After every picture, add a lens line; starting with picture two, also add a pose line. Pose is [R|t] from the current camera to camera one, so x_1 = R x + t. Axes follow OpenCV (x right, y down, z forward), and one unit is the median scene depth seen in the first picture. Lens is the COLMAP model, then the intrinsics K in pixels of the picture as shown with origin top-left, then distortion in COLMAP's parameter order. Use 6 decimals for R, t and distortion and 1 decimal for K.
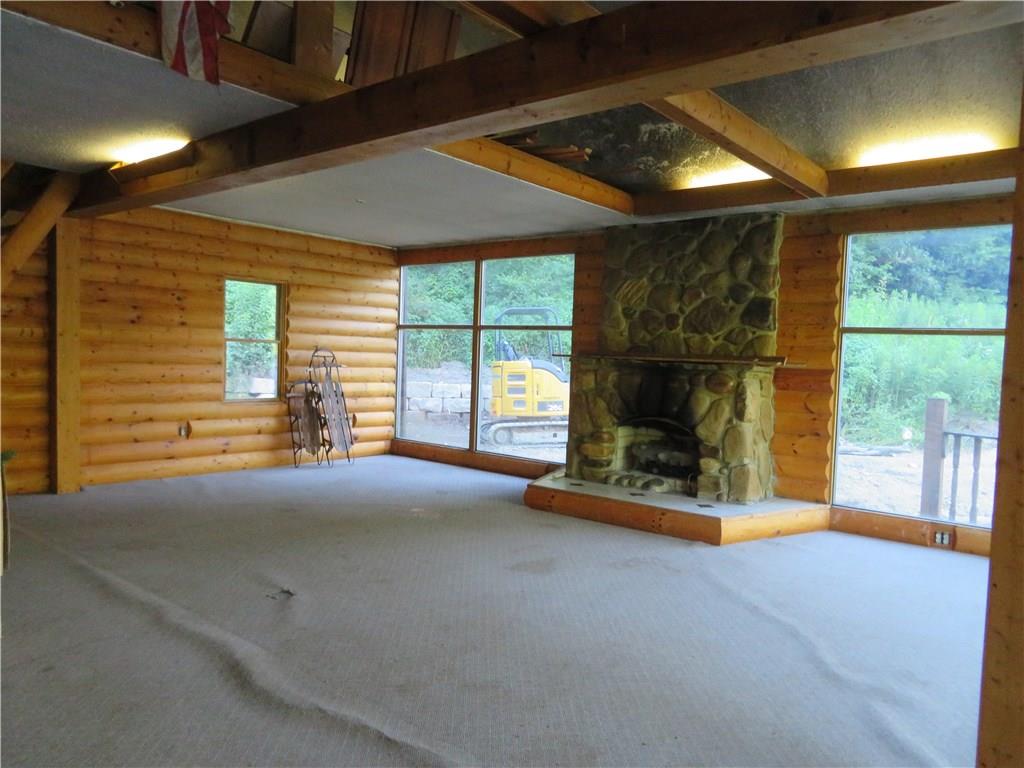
lens RADIAL K [[738.7, 0, 502.4], [0, 738.7, 392.5], [0, 0, 1]] dist [-0.002605, 0.004599]
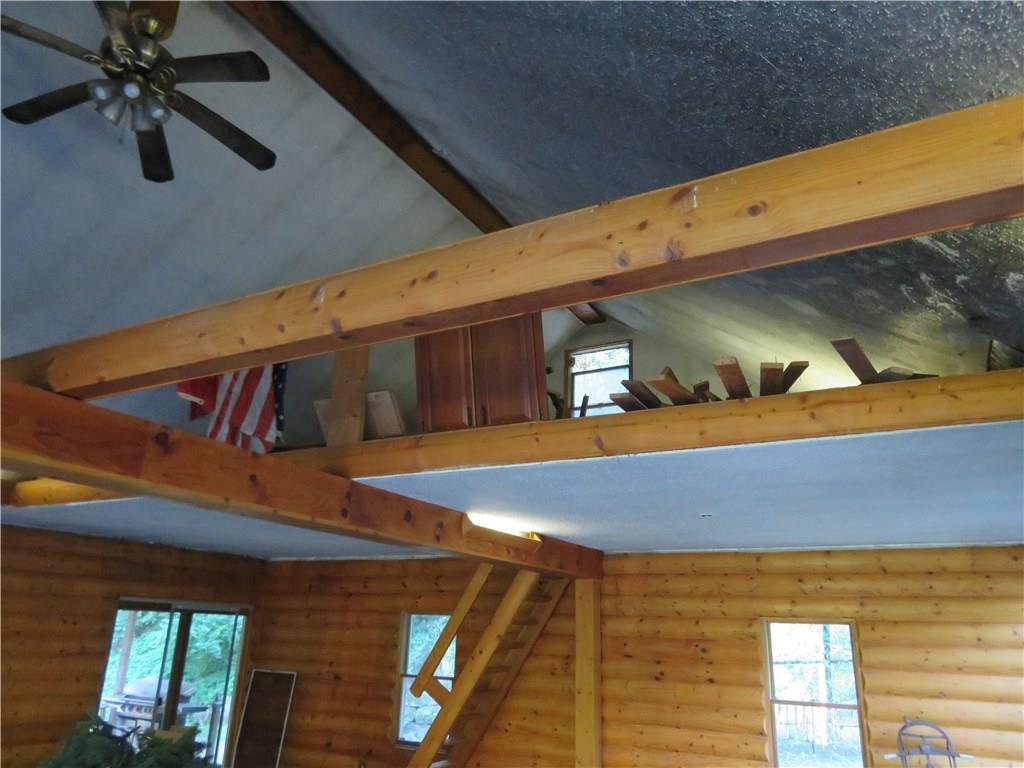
lens RADIAL K [[738.7, 0, 514.0], [0, 738.7, 391.0], [0, 0, 1]] dist [-0.002605, 0.004599]
pose [[0.201239, -0.337041, -0.919731, 0.403710], [-0.076304, 0.930693, -0.357754, -0.076318], [0.976566, 0.142174, 0.161574, 0.549811]]
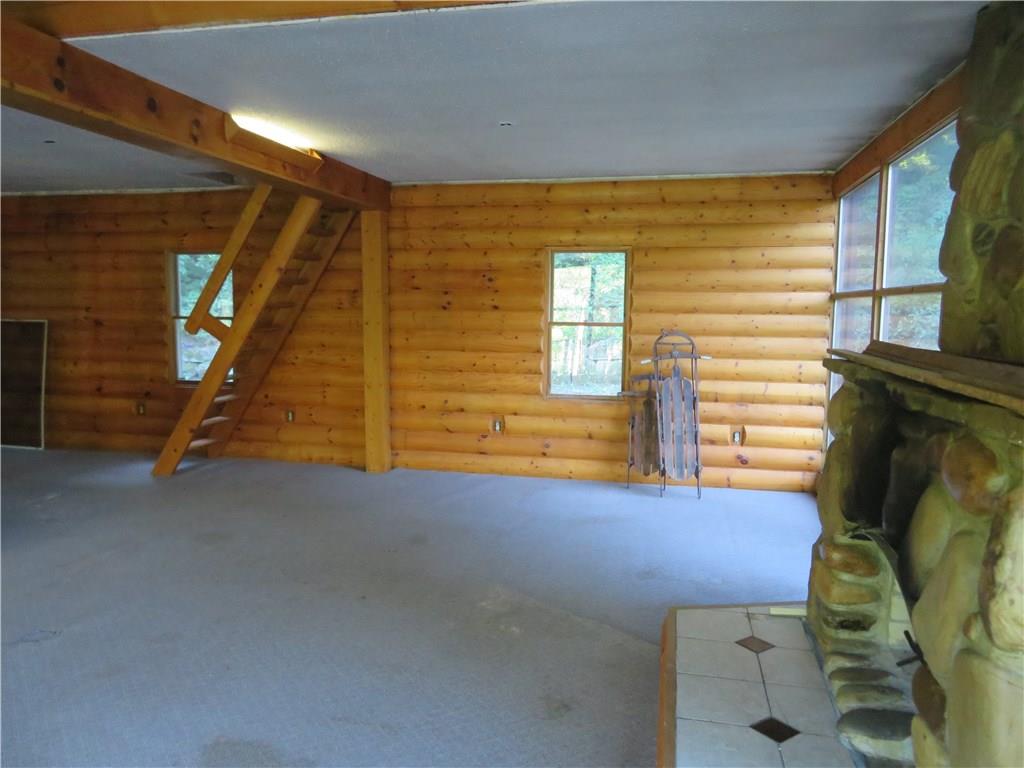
lens RADIAL K [[738.7, 0, 512.7], [0, 738.7, 388.6], [0, 0, 1]] dist [-0.002605, 0.004599]
pose [[0.465595, 0.066111, -0.882525, 0.354047], [-0.038679, 0.997773, 0.054338, -0.041215], [0.884152, 0.008835, 0.467115, 0.561249]]
